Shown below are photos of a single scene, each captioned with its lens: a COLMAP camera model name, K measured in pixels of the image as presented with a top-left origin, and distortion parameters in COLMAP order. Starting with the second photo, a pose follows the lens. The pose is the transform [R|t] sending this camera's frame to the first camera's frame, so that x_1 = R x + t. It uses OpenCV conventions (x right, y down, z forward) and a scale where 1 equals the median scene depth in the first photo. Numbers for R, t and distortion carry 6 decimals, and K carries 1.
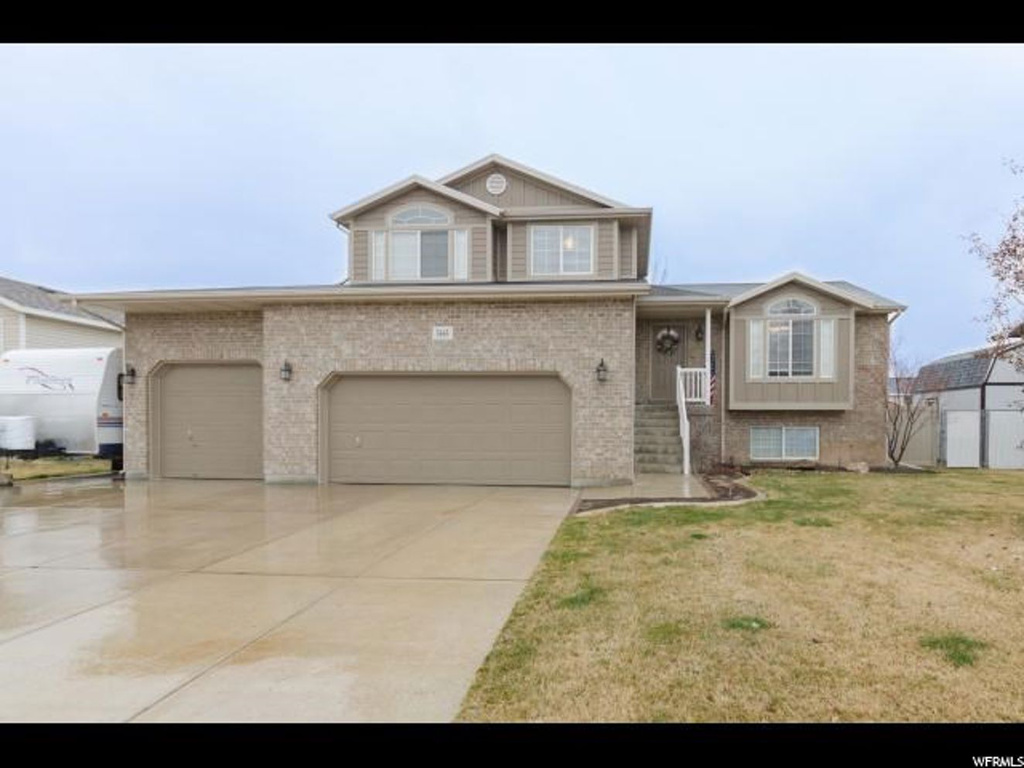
lens RADIAL K [[567.1, 0, 512.6], [0, 567.1, 441.4], [0, 0, 1]] dist [-0.006335, 0.000404]
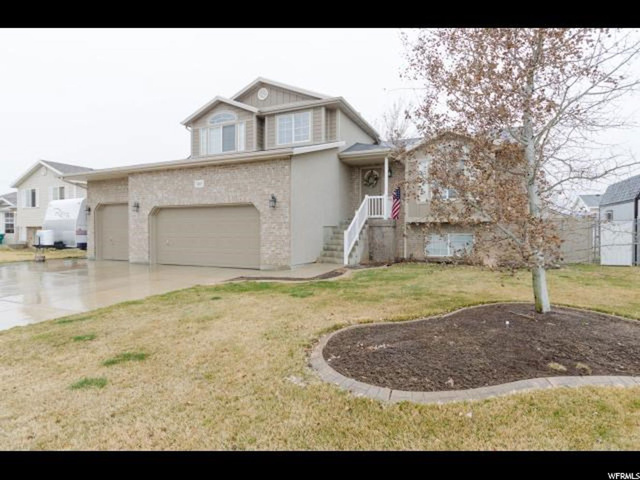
lens RADIAL K [[353.1, 0, 320.1], [0, 353.1, 239.5], [0, 0, 1]] dist [0.000803, -0.000123]
pose [[0.940256, 0.002835, -0.340458, 0.580143], [-0.004709, 0.999978, -0.004676, -0.006217], [0.340437, 0.005999, 0.940248, 0.054206]]
